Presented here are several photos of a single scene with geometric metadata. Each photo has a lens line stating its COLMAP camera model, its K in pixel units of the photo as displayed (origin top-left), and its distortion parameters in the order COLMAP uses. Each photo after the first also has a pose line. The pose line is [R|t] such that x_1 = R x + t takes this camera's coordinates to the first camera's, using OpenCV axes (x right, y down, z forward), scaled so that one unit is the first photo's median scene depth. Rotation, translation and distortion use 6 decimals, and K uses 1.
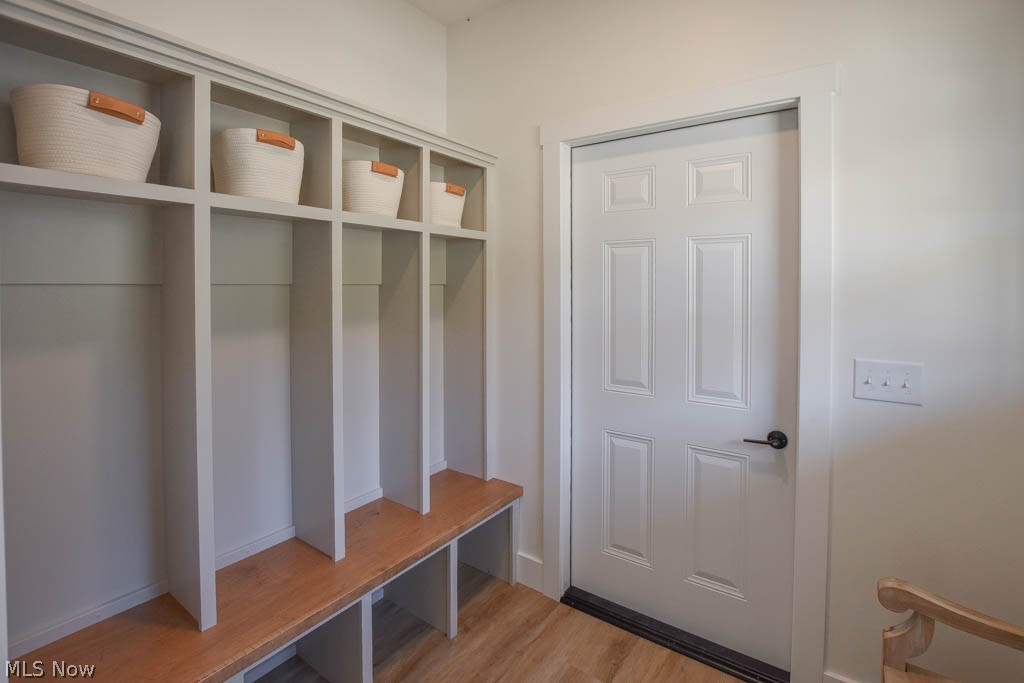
lens RADIAL K [[486.4, 0, 507.3], [0, 486.4, 295.8], [0, 0, 1]] dist [-0.000268, -0.000900]
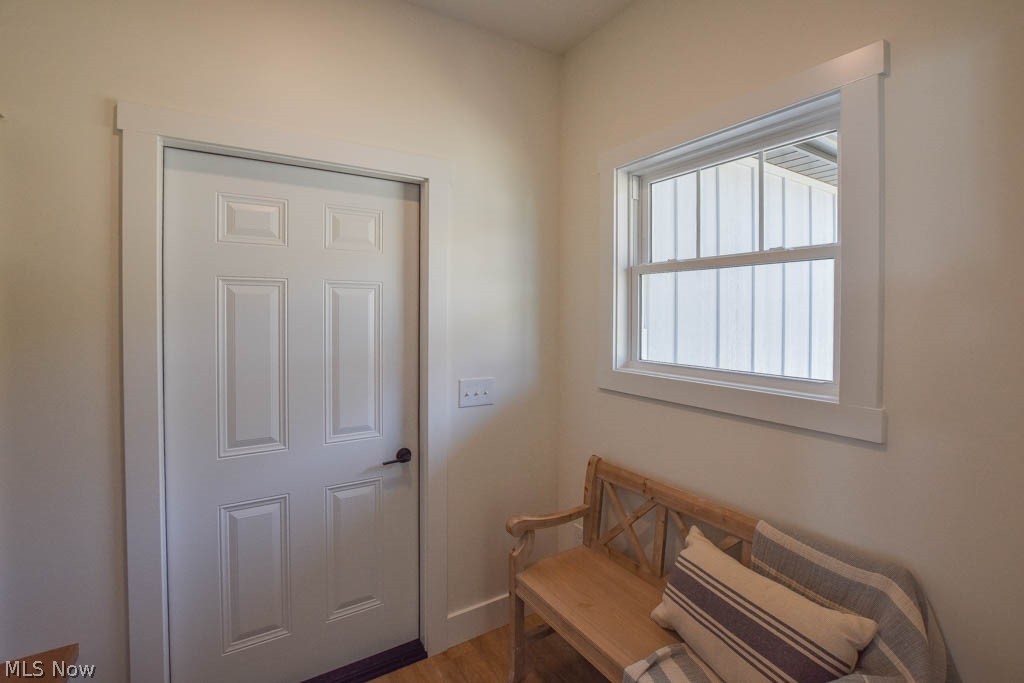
lens RADIAL K [[471.6, 0, 512.0], [0, 471.6, 341.5], [0, 0, 1]] dist [-0.004048, -0.000329]
pose [[0.405536, -0.037319, 0.913317, -0.373680], [0.034203, 0.999086, 0.025636, -0.006792], [-0.913439, 0.020842, 0.406442, 0.262392]]
